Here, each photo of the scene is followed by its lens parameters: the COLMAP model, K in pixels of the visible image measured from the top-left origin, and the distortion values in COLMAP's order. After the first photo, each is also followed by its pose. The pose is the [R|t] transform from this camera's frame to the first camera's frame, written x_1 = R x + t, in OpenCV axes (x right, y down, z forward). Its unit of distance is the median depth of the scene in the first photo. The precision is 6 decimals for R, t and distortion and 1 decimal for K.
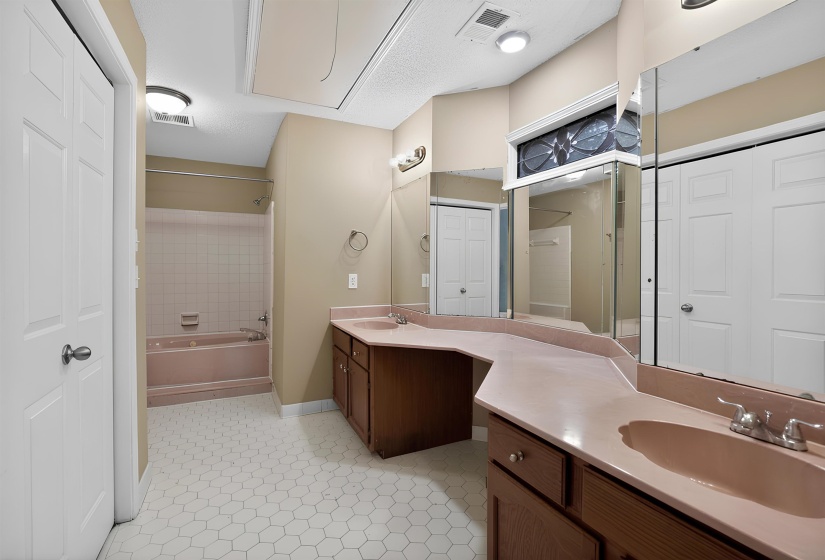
lens RADIAL K [[377.1, 0, 415.6], [0, 377.1, 274.9], [0, 0, 1]] dist [-0.019895, 0.002542]
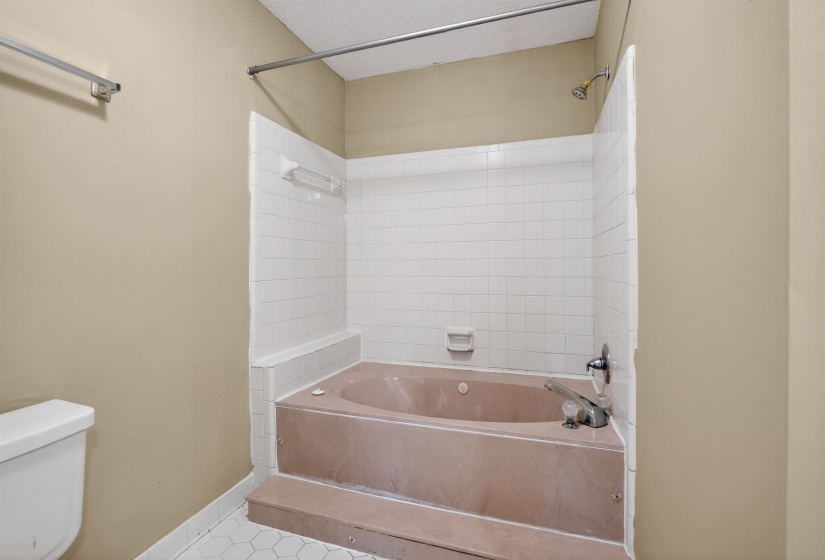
lens RADIAL K [[377.1, 0, 412.9], [0, 377.1, 272.2], [0, 0, 1]] dist [-0.019895, 0.002542]
pose [[0.711608, -0.002369, -0.702572, -0.252450], [0.007477, 0.999963, 0.004202, 0.011546], [0.702536, -0.008243, 0.711600, 0.544166]]
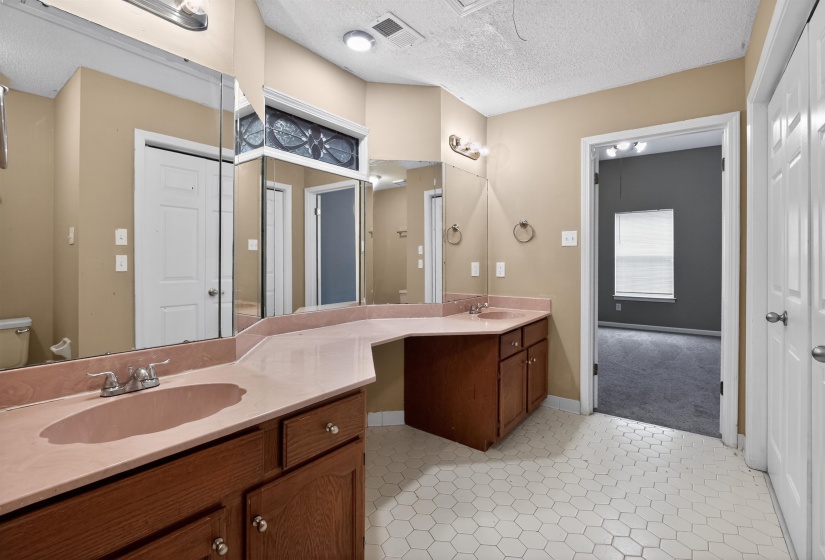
lens RADIAL K [[377.1, 0, 416.6], [0, 377.1, 262.9], [0, 0, 1]] dist [-0.019895, 0.002542]
pose [[-0.458819, -0.006073, 0.888509, -0.870461], [0.002565, 0.999963, 0.008160, -0.008284], [-0.888526, 0.006023, -0.458787, 1.558275]]
